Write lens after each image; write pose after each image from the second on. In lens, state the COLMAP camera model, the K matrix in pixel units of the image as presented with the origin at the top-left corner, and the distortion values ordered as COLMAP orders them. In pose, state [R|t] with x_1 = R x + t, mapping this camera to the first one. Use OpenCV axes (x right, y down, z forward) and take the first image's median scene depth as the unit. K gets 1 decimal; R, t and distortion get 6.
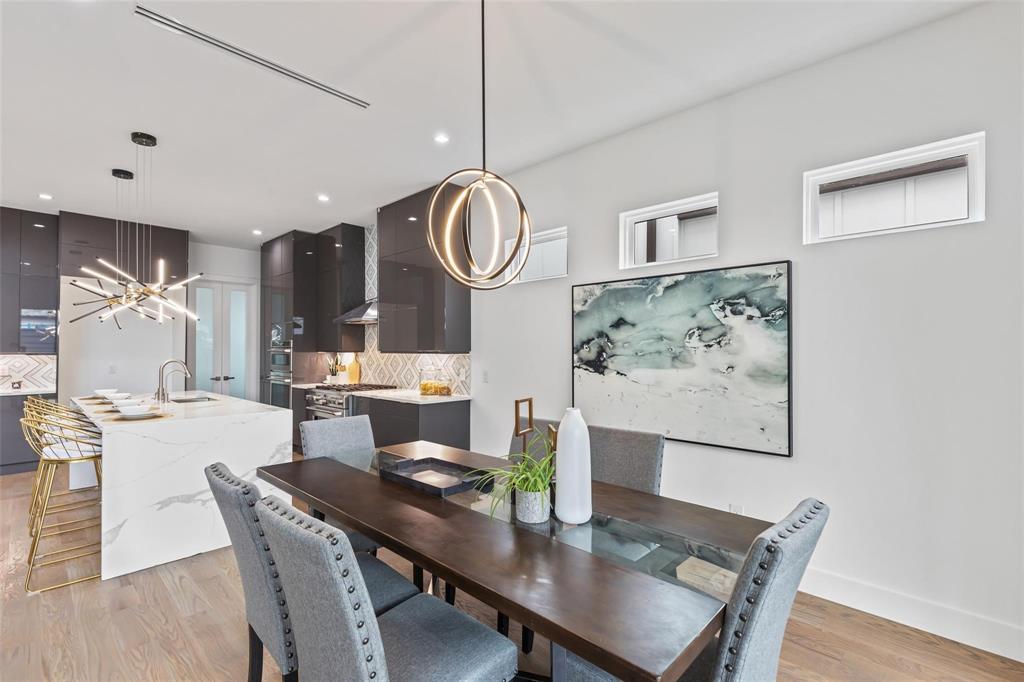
lens RADIAL K [[462.4, 0, 518.7], [0, 462.4, 347.4], [0, 0, 1]] dist [0.005532, -0.000310]
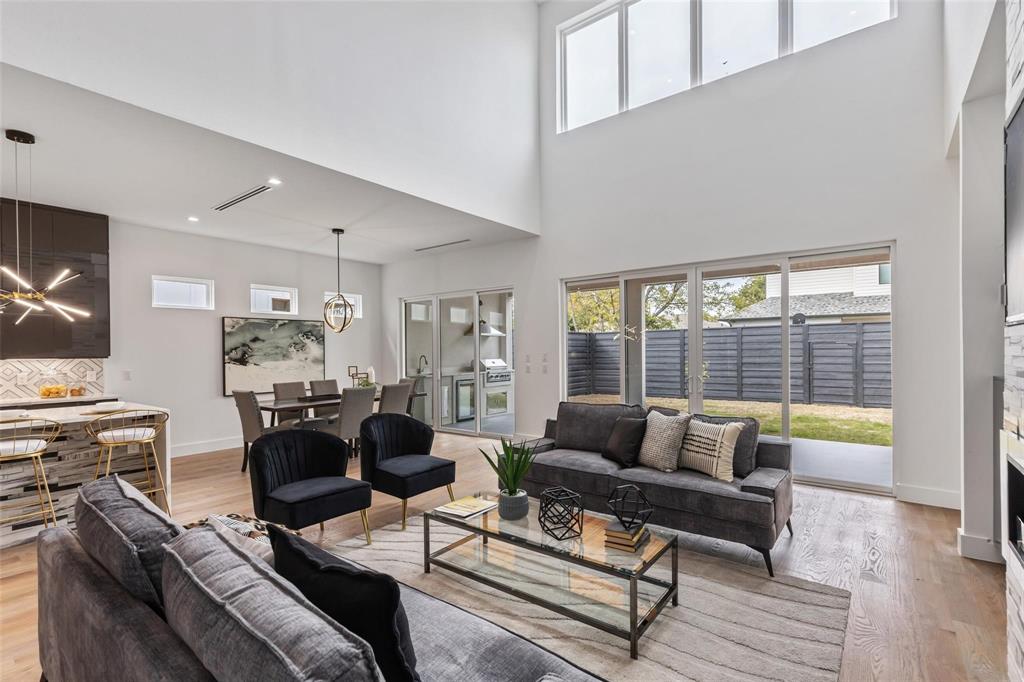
lens RADIAL K [[462.4, 0, 503.8], [0, 462.4, 351.6], [0, 0, 1]] dist [0.005532, -0.000310]
pose [[-0.093779, 0.000166, 0.995593, -1.968472], [0.011674, 0.999931, 0.000933, 0.011375], [-0.995525, 0.011710, -0.093774, 0.114920]]
